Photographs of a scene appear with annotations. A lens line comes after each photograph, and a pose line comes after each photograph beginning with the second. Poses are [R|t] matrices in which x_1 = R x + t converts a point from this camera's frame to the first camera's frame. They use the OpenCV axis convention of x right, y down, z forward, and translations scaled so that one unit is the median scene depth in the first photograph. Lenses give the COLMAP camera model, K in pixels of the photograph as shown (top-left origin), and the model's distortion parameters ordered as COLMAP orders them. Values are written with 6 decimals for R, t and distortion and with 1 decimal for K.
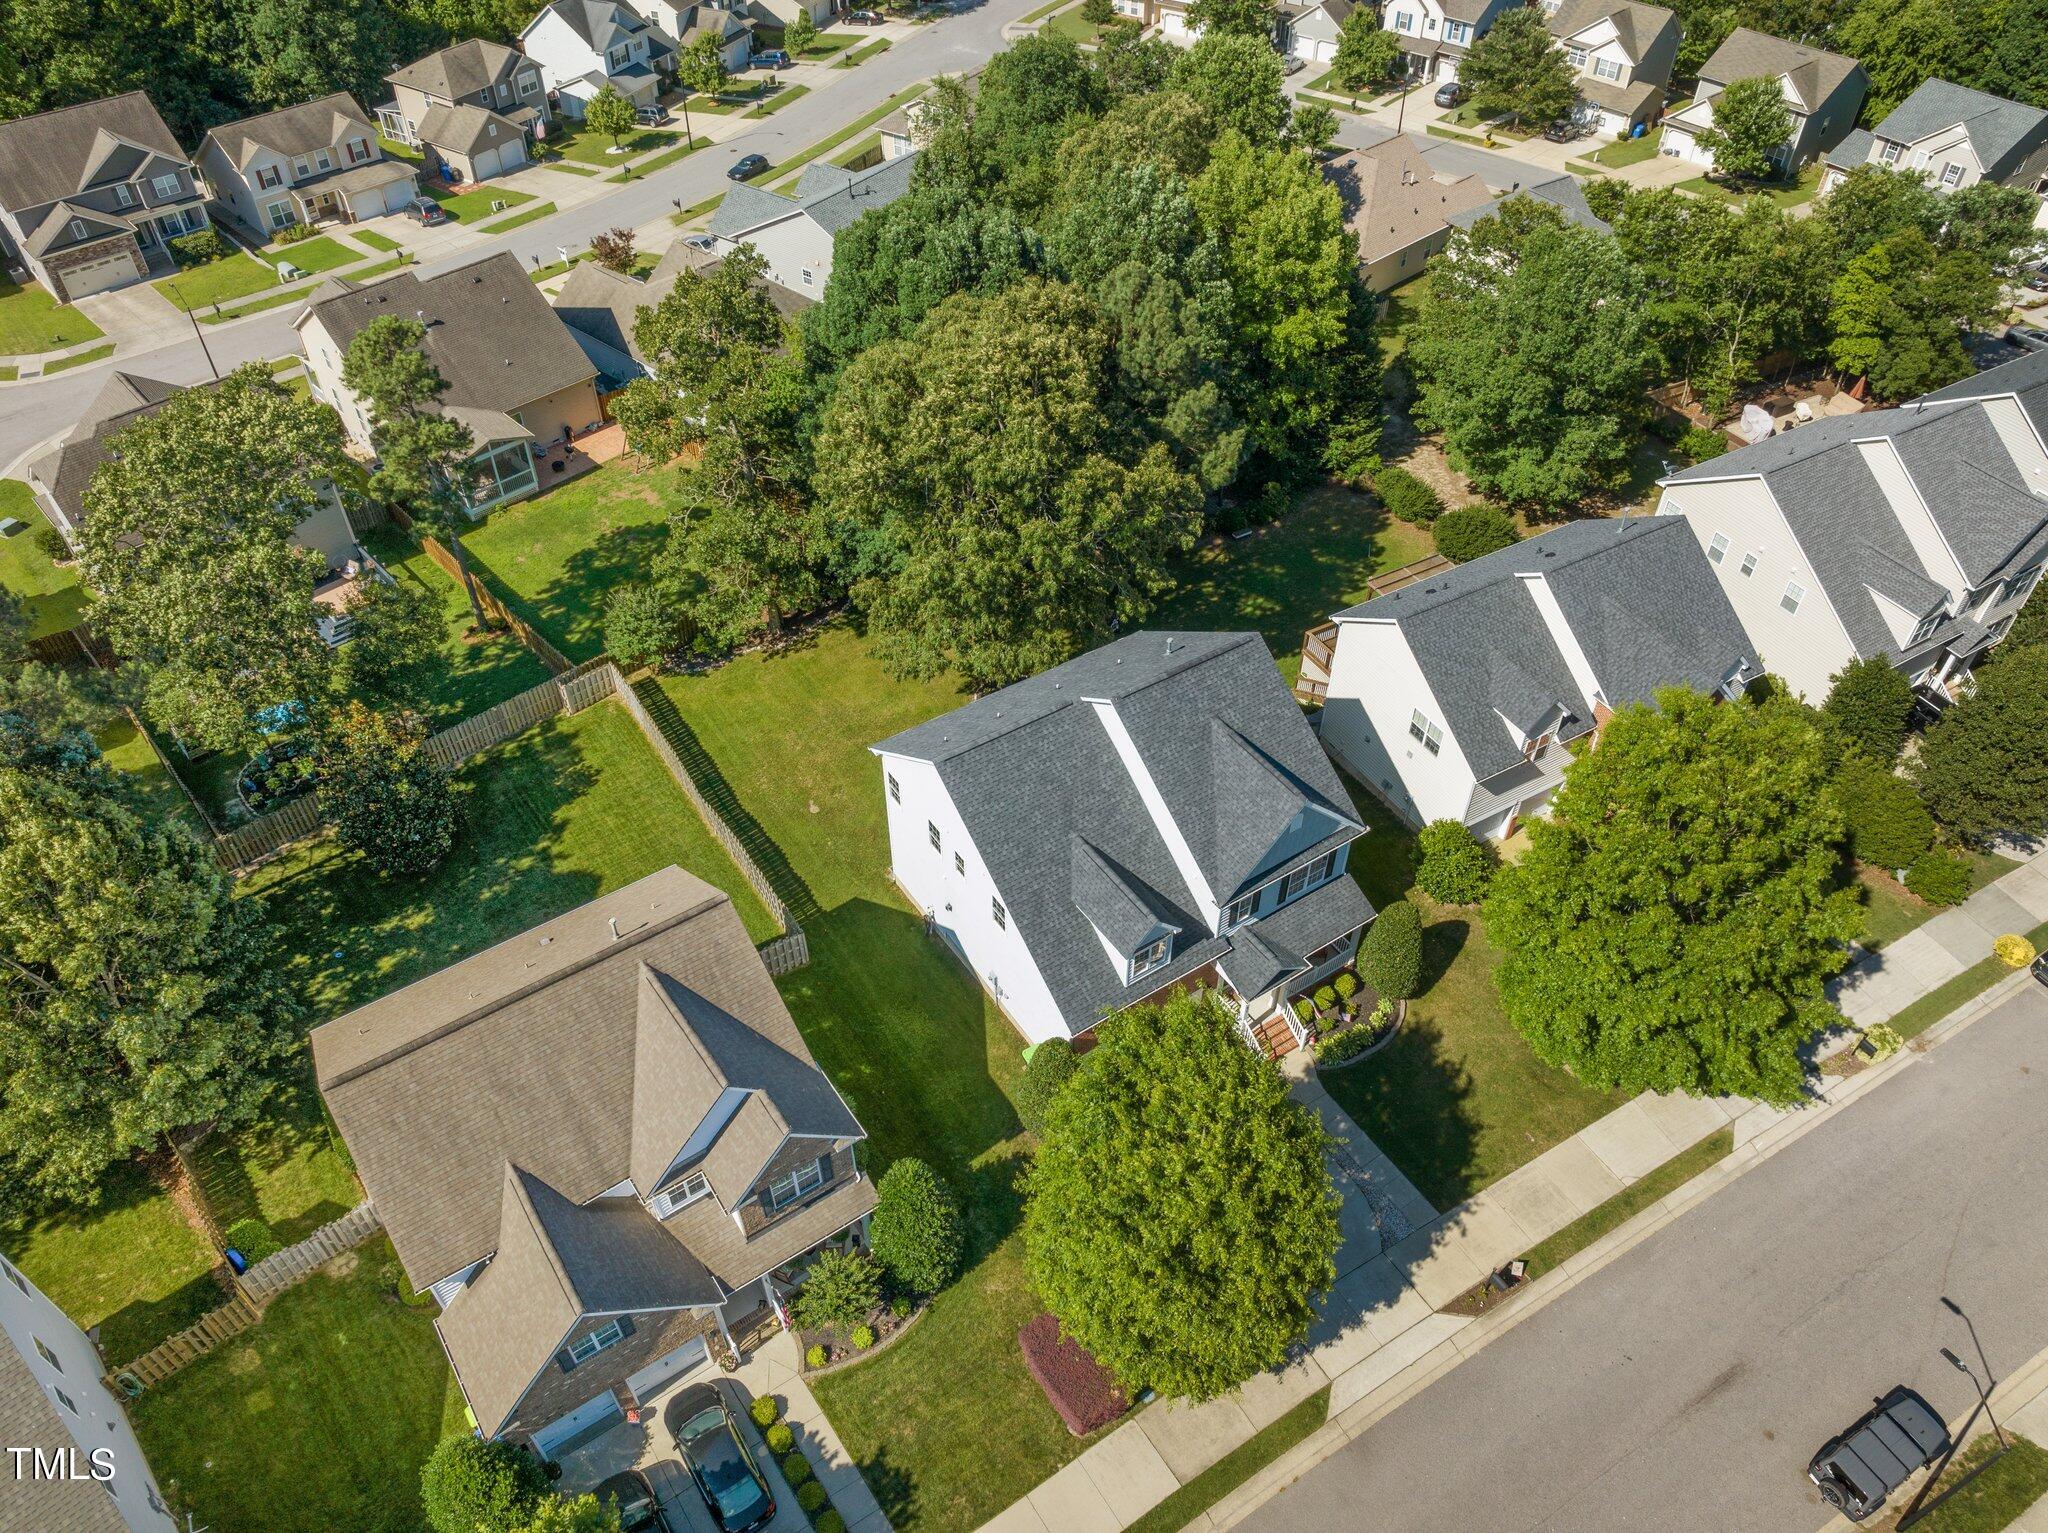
lens RADIAL K [[1451.9, 0, 1024.0], [0, 1451.9, 766.5], [0, 0, 1]] dist [-0.069808, 0.044978]
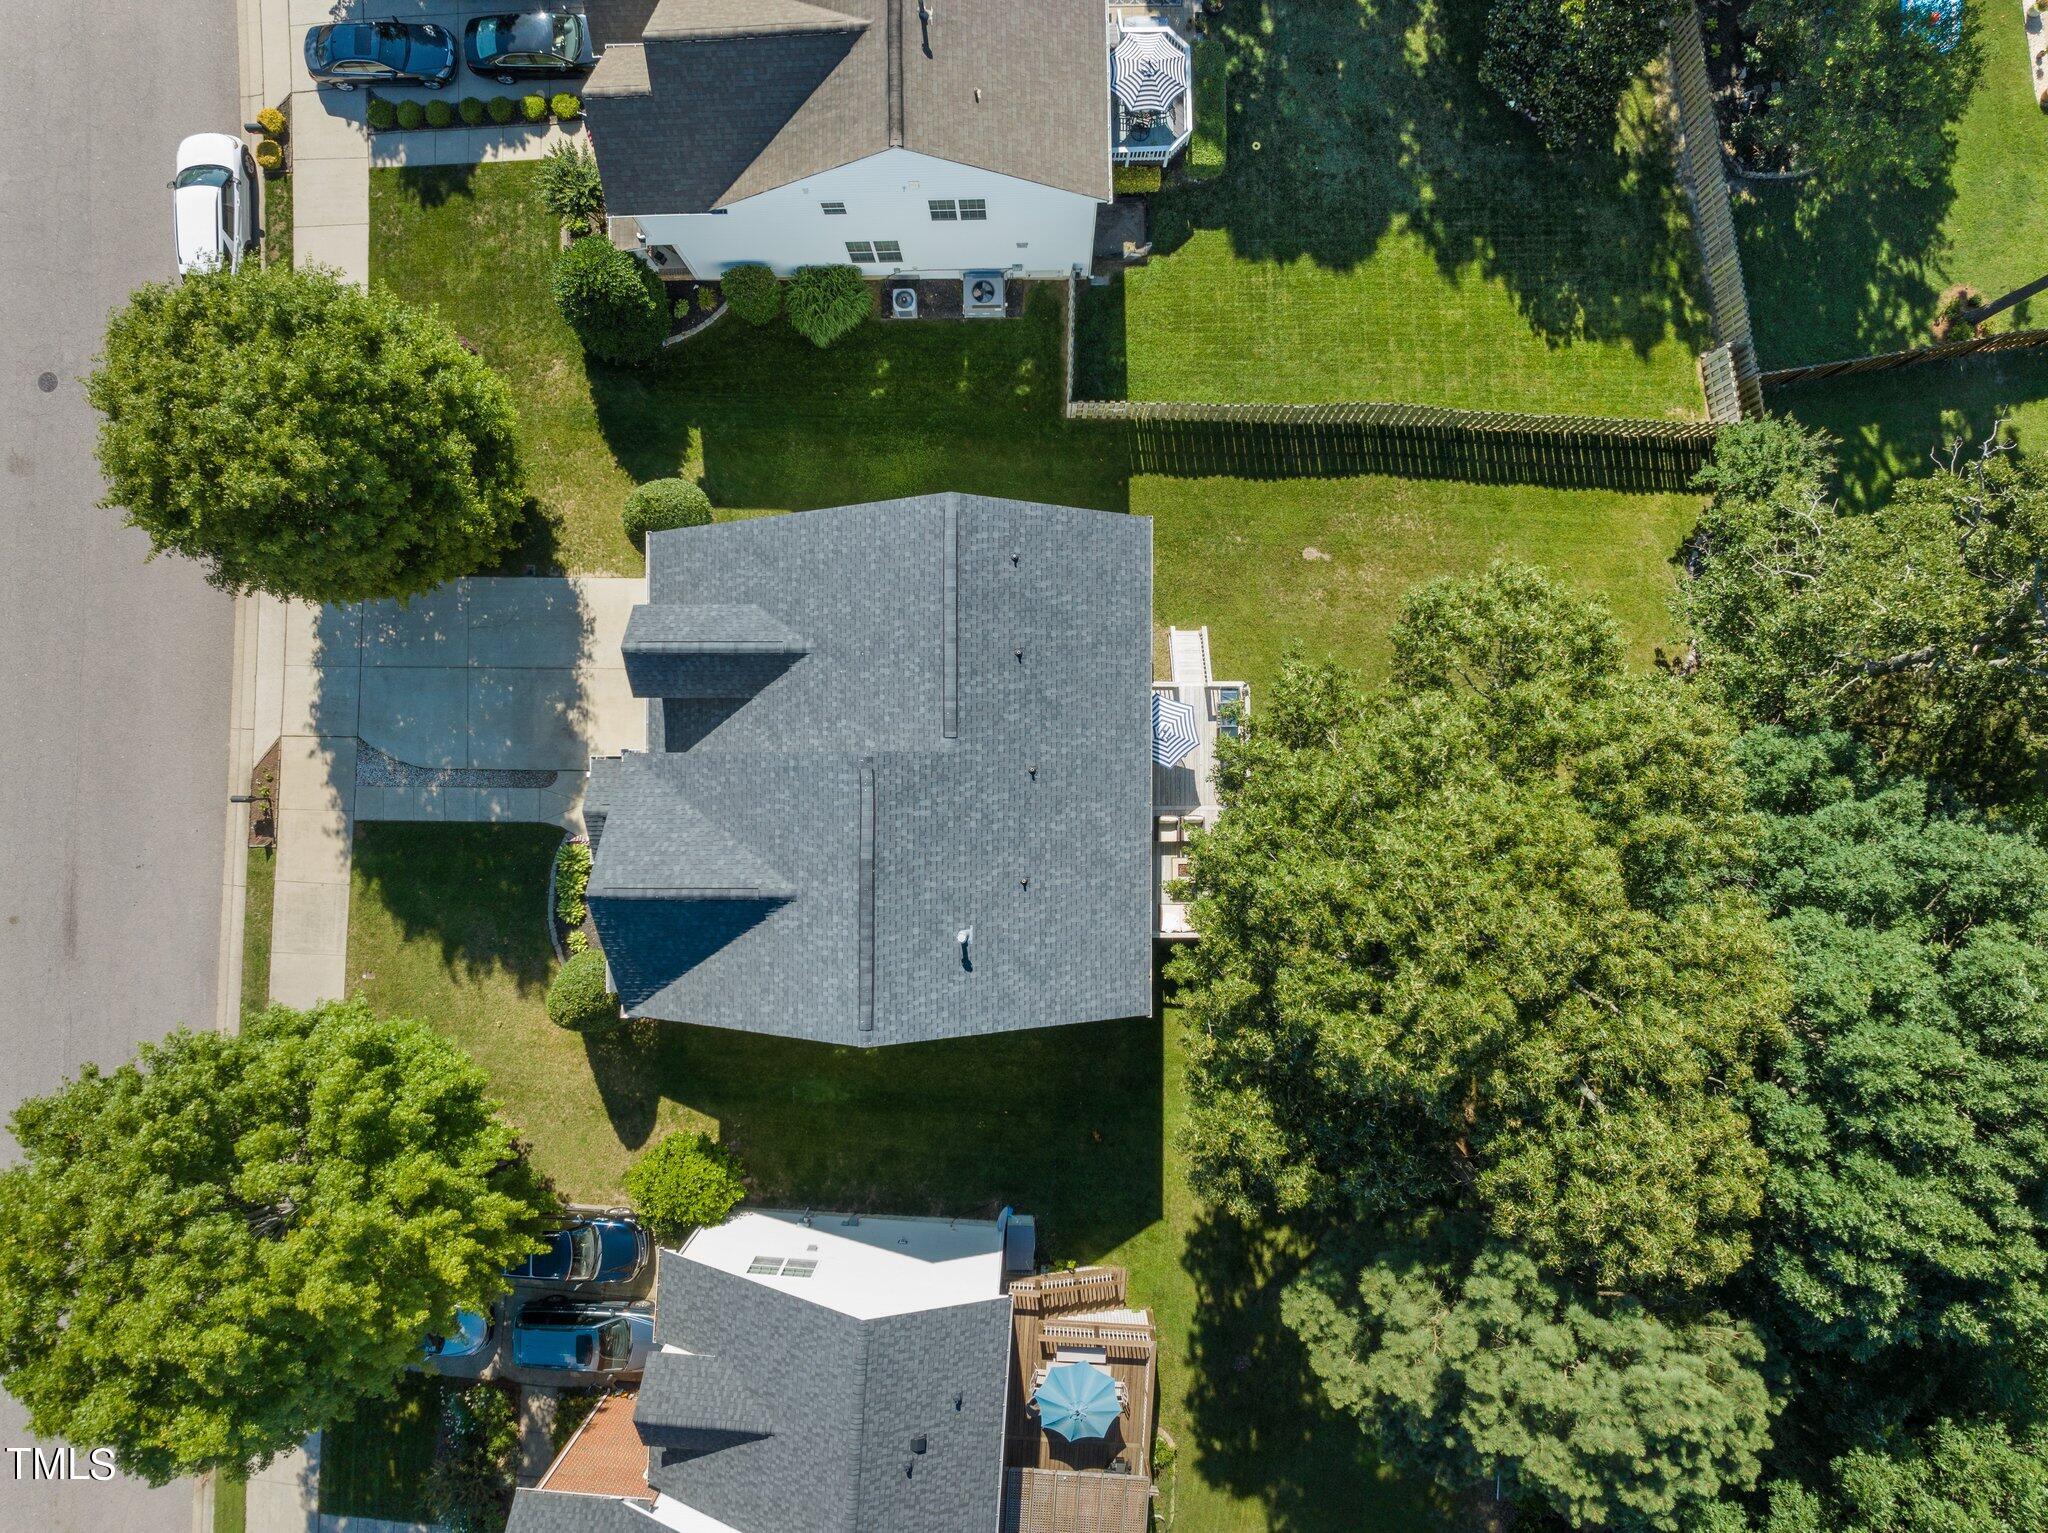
lens RADIAL K [[1450.9, 0, 1024.0], [0, 1450.9, 766.5], [0, 0, 1]] dist [-0.050764, -0.000521]
pose [[-0.549133, 0.835730, -0.002859, 0.012135], [-0.579807, -0.378505, 0.721497, -0.241672], [0.601894, 0.397855, 0.692412, 0.254192]]
